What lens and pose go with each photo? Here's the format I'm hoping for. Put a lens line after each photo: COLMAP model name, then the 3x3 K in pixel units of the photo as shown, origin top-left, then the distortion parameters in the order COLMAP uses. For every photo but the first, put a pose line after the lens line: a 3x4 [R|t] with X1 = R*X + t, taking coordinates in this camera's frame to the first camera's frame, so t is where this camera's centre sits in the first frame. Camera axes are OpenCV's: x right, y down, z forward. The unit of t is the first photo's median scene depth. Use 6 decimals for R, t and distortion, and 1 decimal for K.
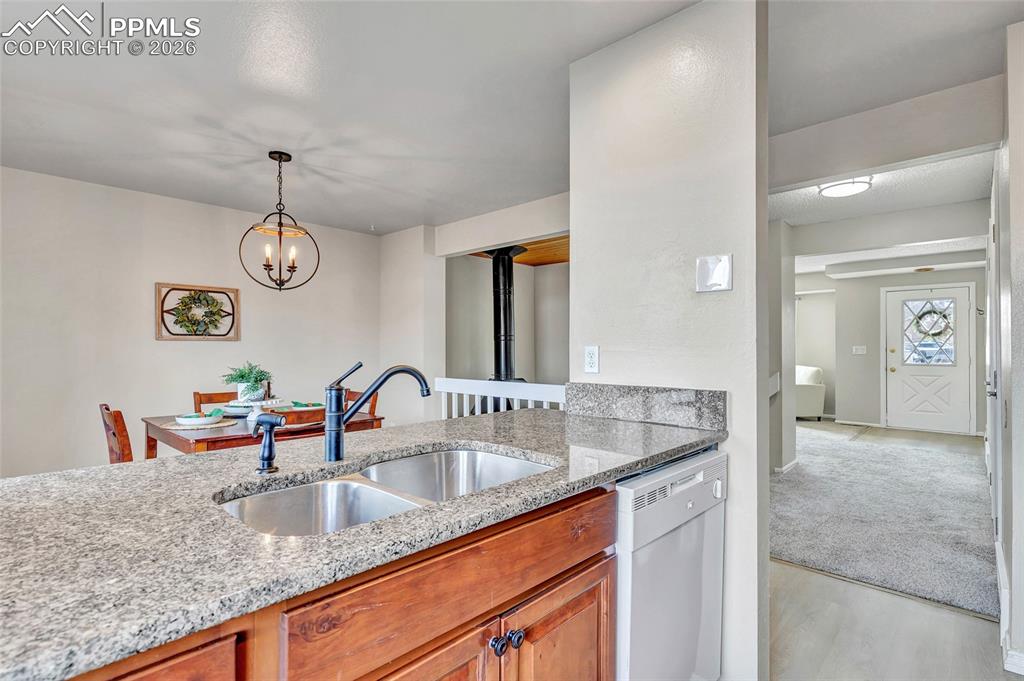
lens RADIAL K [[495.5, 0, 512.0], [0, 495.5, 340.5], [0, 0, 1]] dist [0.000475, -0.000072]
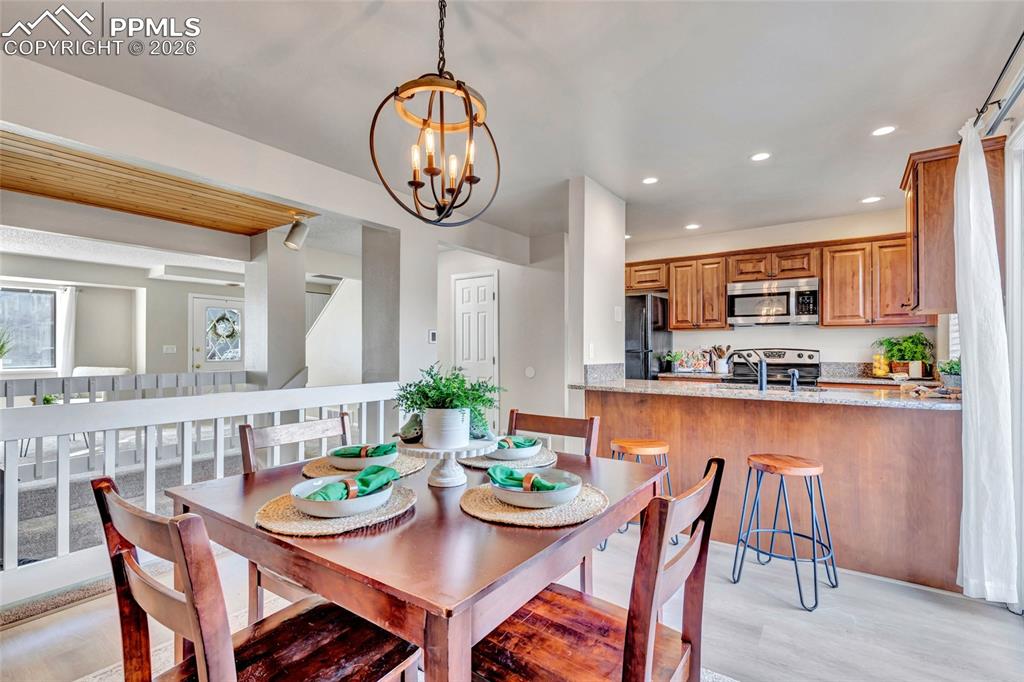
lens RADIAL K [[465.5, 0, 509.9], [0, 465.5, 345.0], [0, 0, 1]] dist [-0.001795, 0.000282]
pose [[-0.126961, 0.011438, 0.991842, -0.422714], [-0.017168, 0.999758, -0.013727, 0.013027], [-0.991759, -0.018771, -0.126734, 0.435455]]
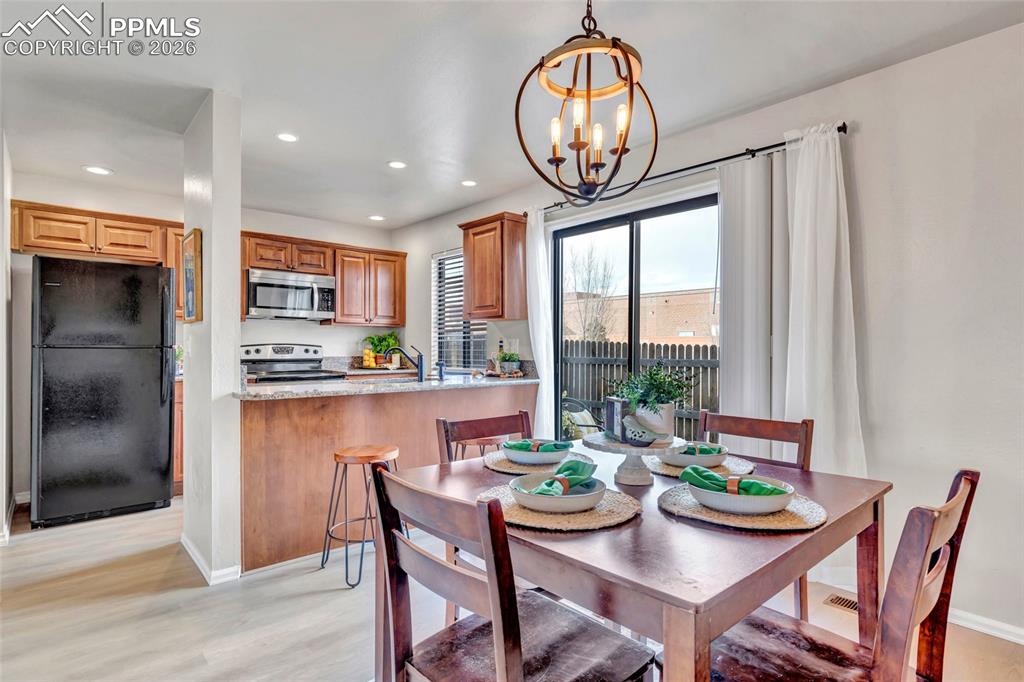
lens RADIAL K [[539.6, 0, 512.0], [0, 539.6, 341.0], [0, 0, 1]] dist [0.003808, 0.000260]
pose [[-0.995301, 0.000156, 0.096833, -0.196498], [-0.002216, 0.999700, -0.024393, 0.015981], [-0.096808, -0.024493, -0.995002, 0.670851]]
